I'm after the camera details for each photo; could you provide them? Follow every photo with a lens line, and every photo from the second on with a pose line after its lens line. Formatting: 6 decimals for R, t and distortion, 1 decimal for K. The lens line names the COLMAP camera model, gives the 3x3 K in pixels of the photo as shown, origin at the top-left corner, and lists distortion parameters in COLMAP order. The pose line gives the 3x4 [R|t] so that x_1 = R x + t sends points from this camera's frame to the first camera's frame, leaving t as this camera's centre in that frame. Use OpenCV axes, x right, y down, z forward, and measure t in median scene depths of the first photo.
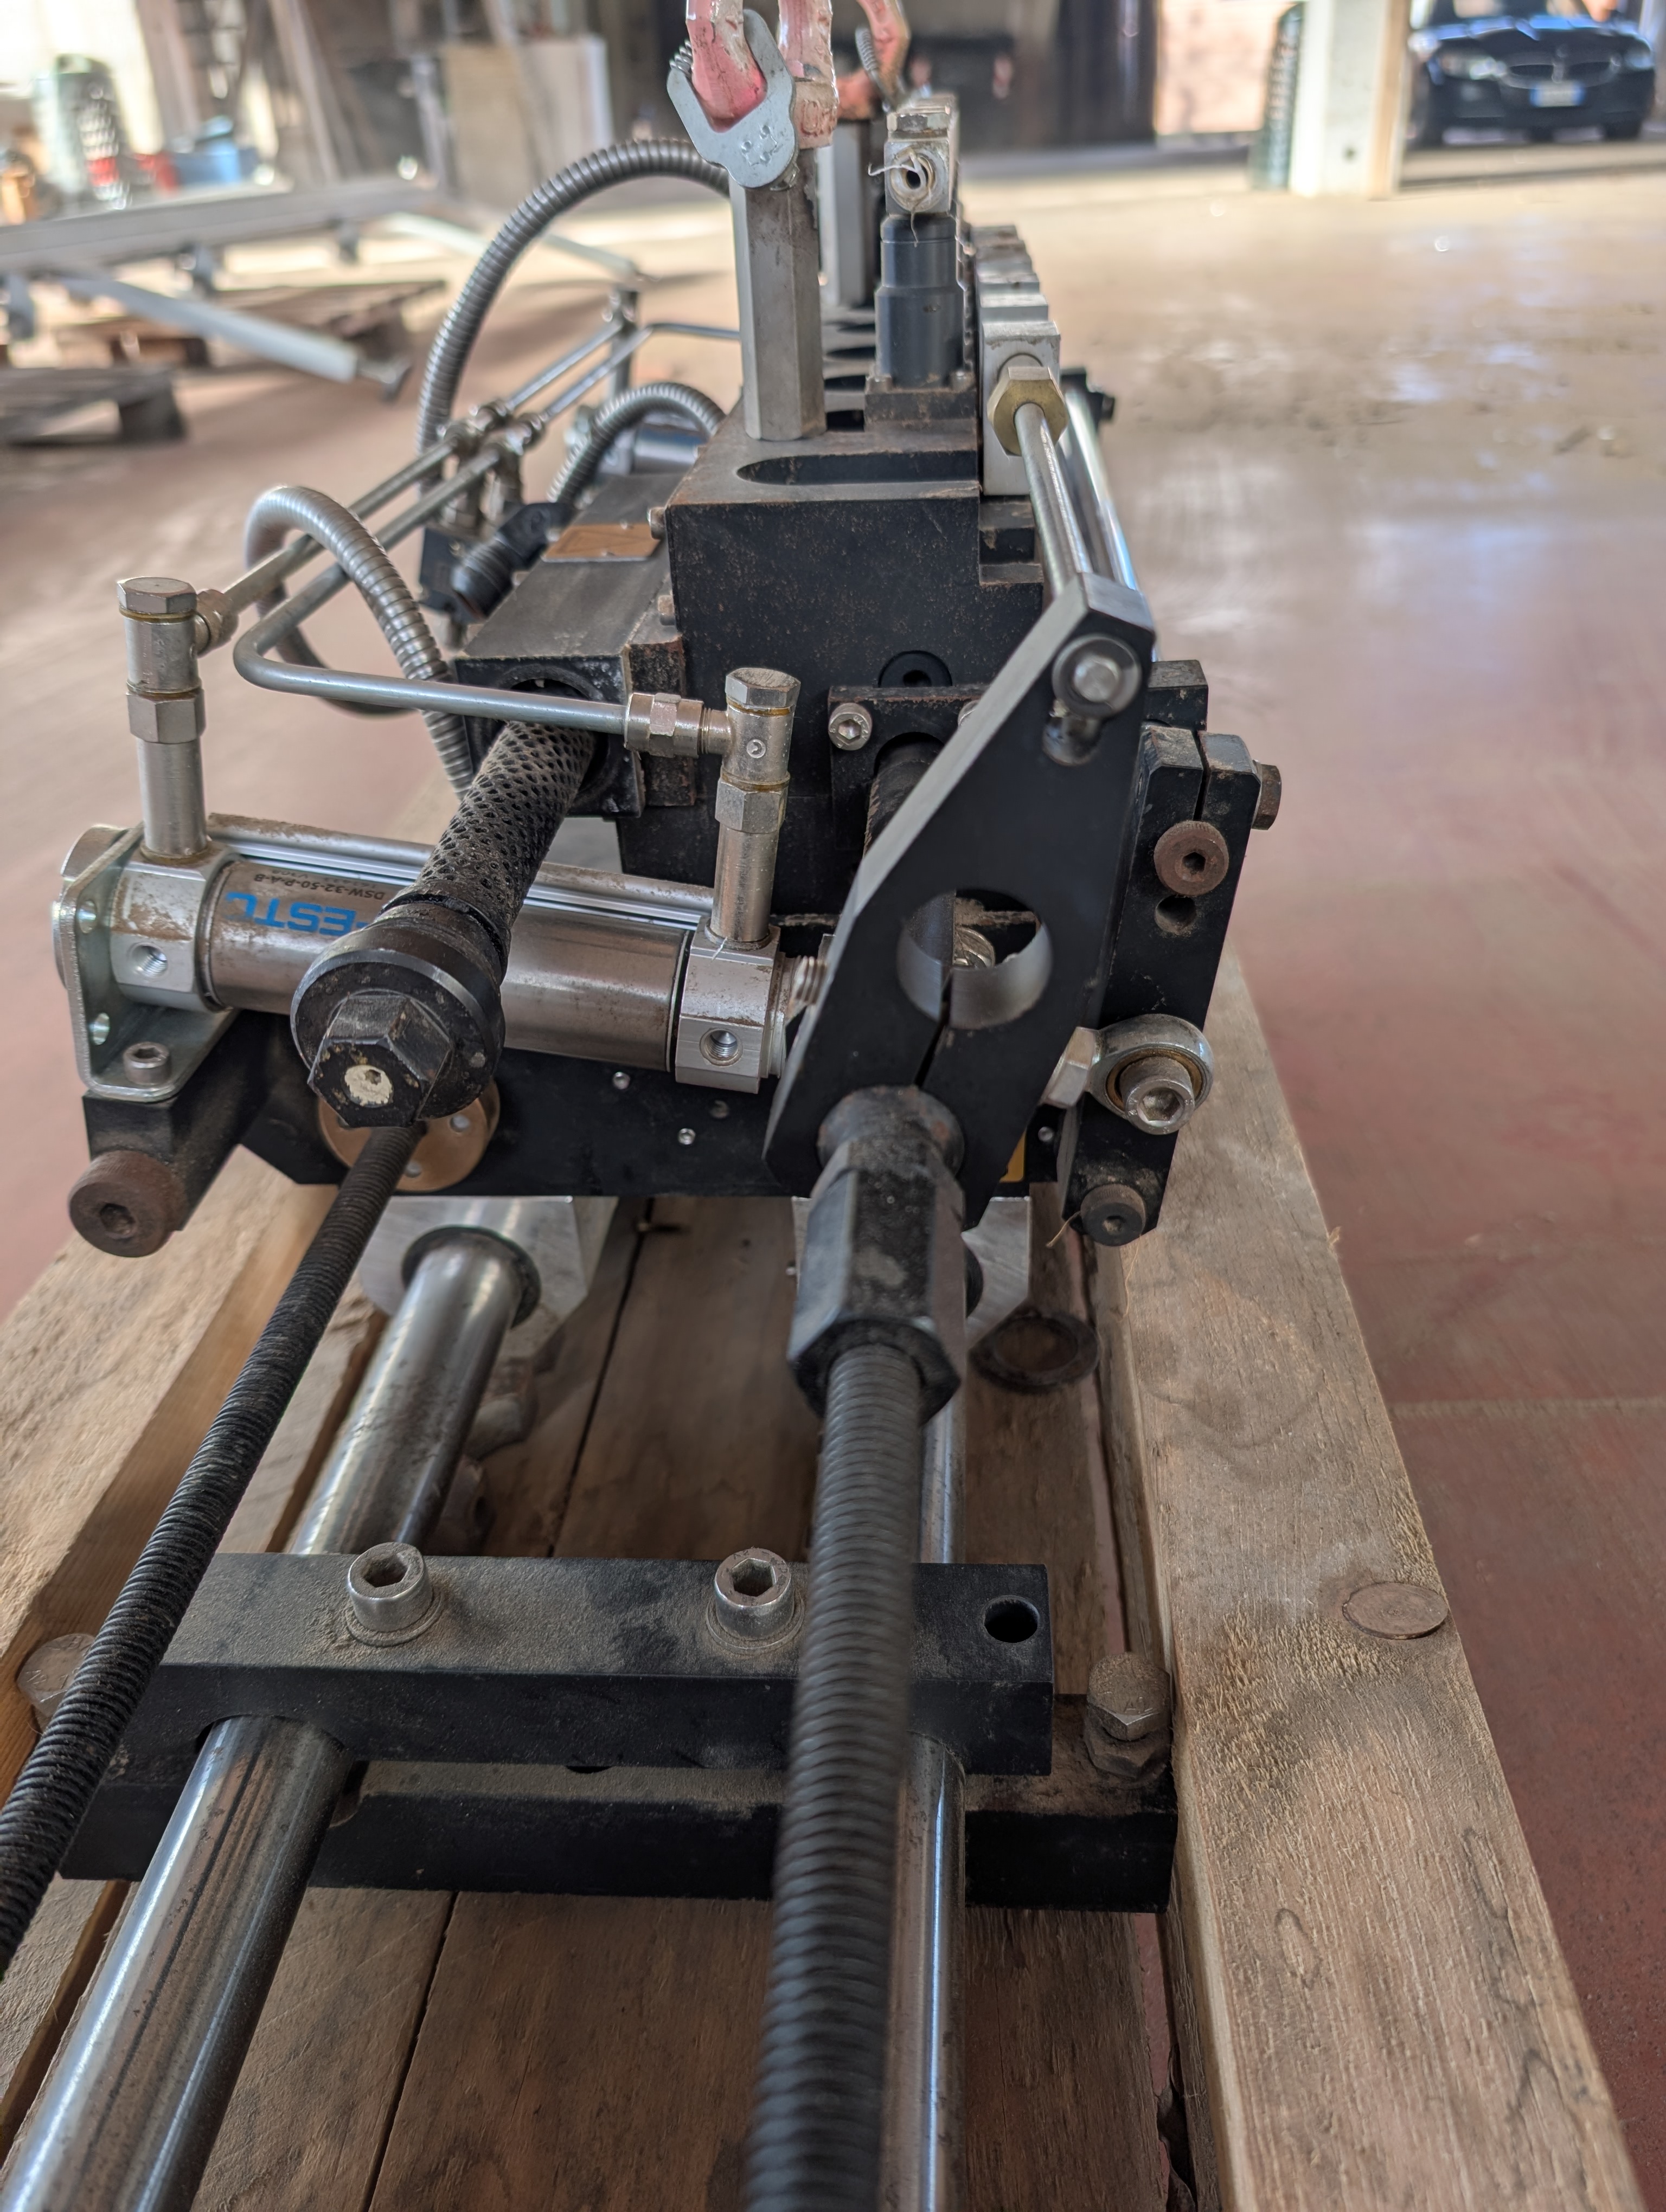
lens RADIAL K [[1598.5, 0, 867.1], [0, 1598.5, 1100.3], [0, 0, 1]] dist [-0.009858, 0.004409]
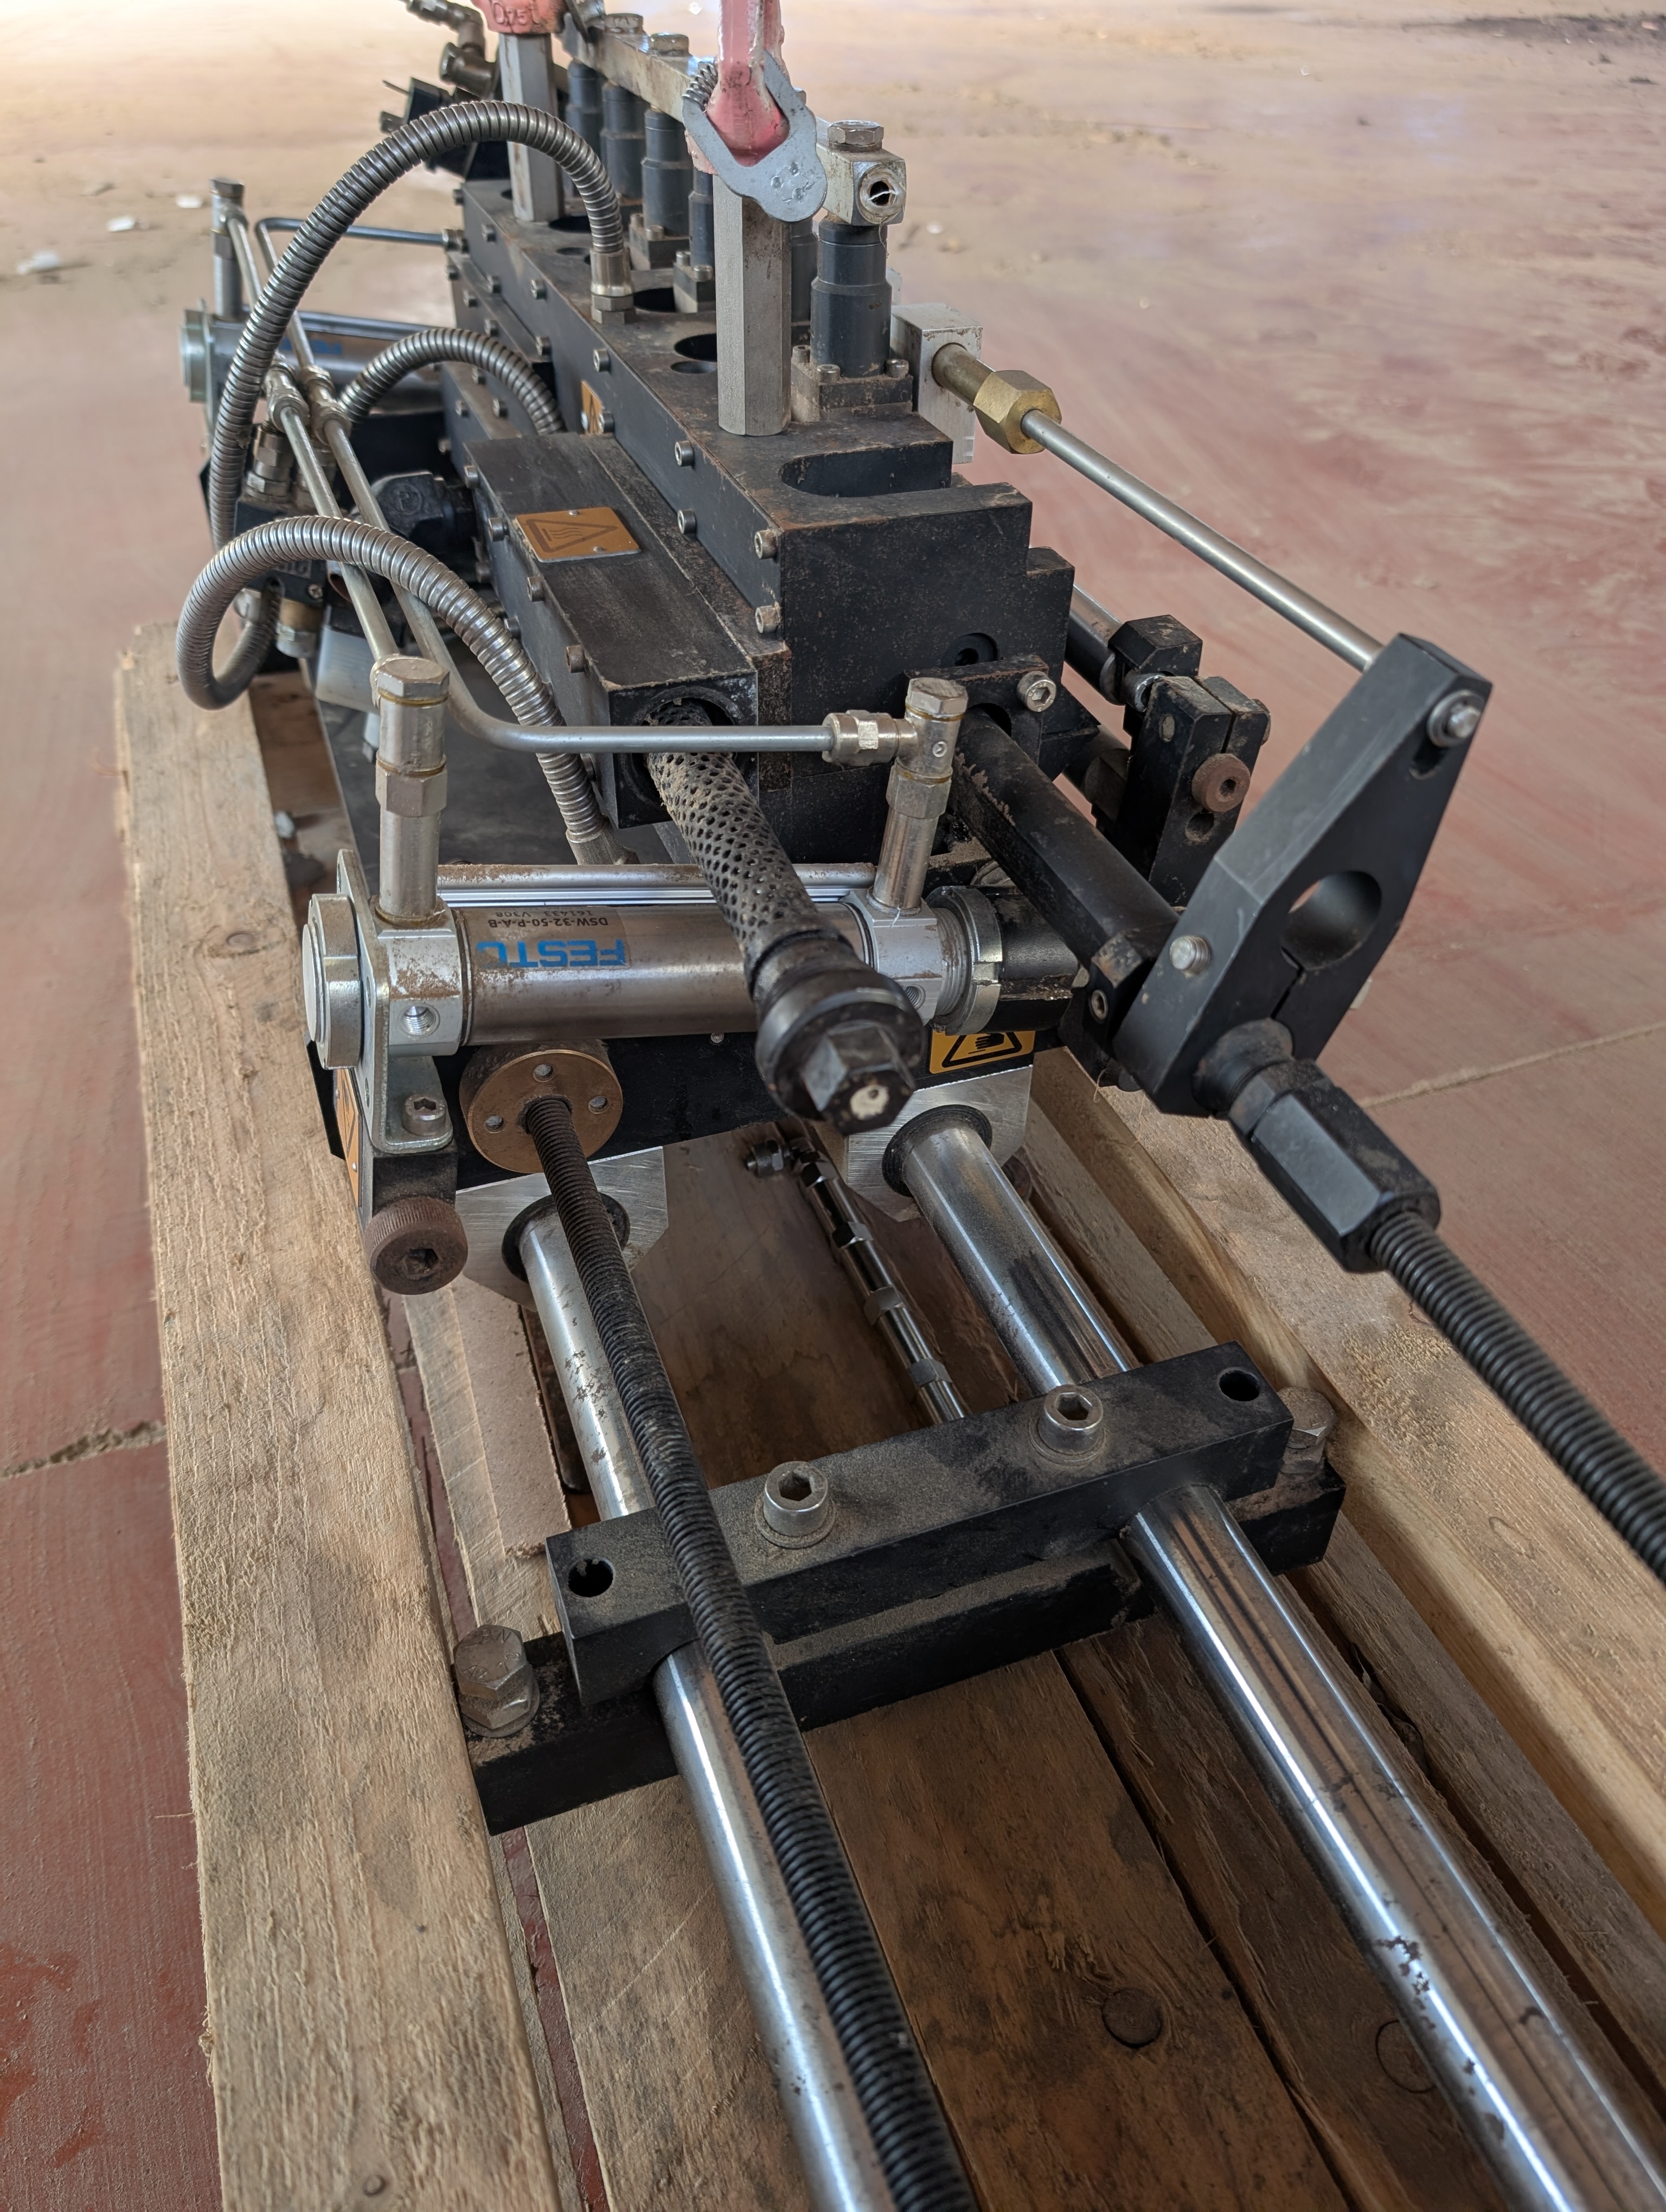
lens RADIAL K [[1578.6, 0, 833.0], [0, 1578.6, 1106.0], [0, 0, 1]] dist [-0.002183, 0.004302]
pose [[0.919178, -0.209638, 0.333412, -0.558213], [0.166148, 0.973948, 0.154335, -0.148115], [-0.357080, -0.086466, 0.930063, -0.079245]]
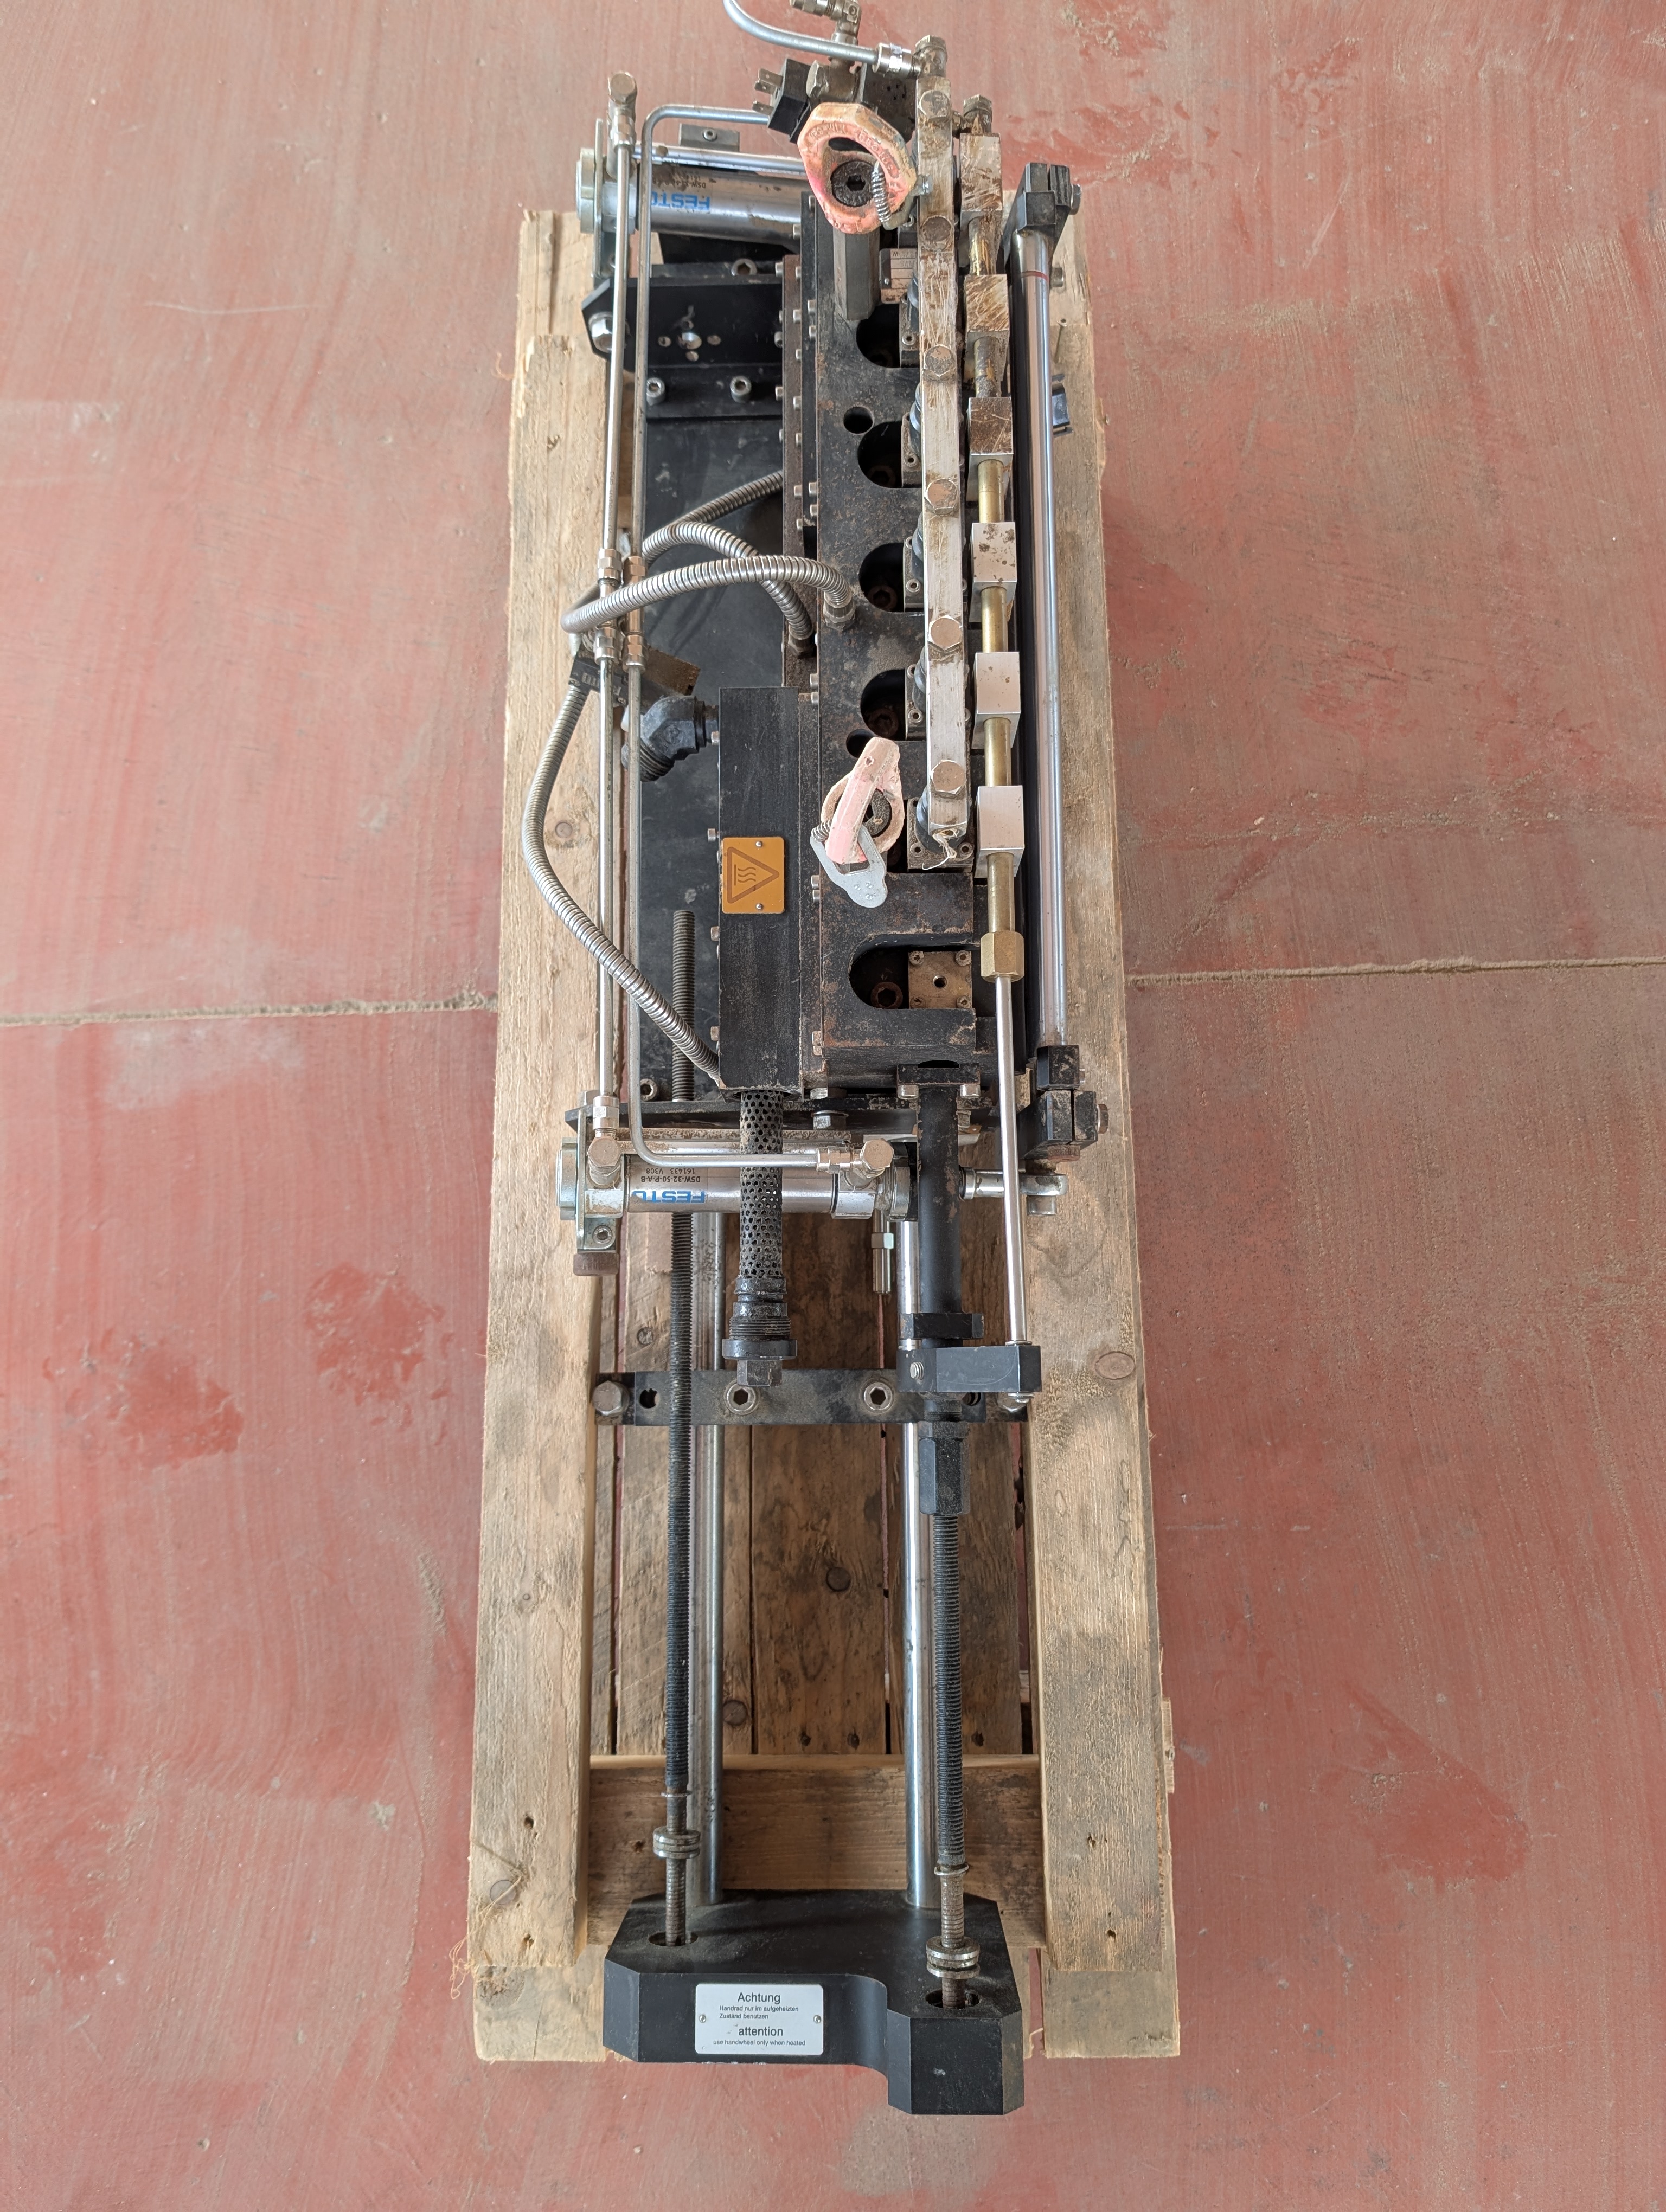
lens RADIAL K [[1583.1, 0, 845.9], [0, 1583.1, 1045.5], [0, 0, 1]] dist [0.090405, -0.189732]
pose [[0.998027, -0.053701, 0.032518, -0.164725], [0.014507, 0.701233, 0.712785, -1.855311], [-0.061080, -0.710907, 0.700629, -0.427890]]
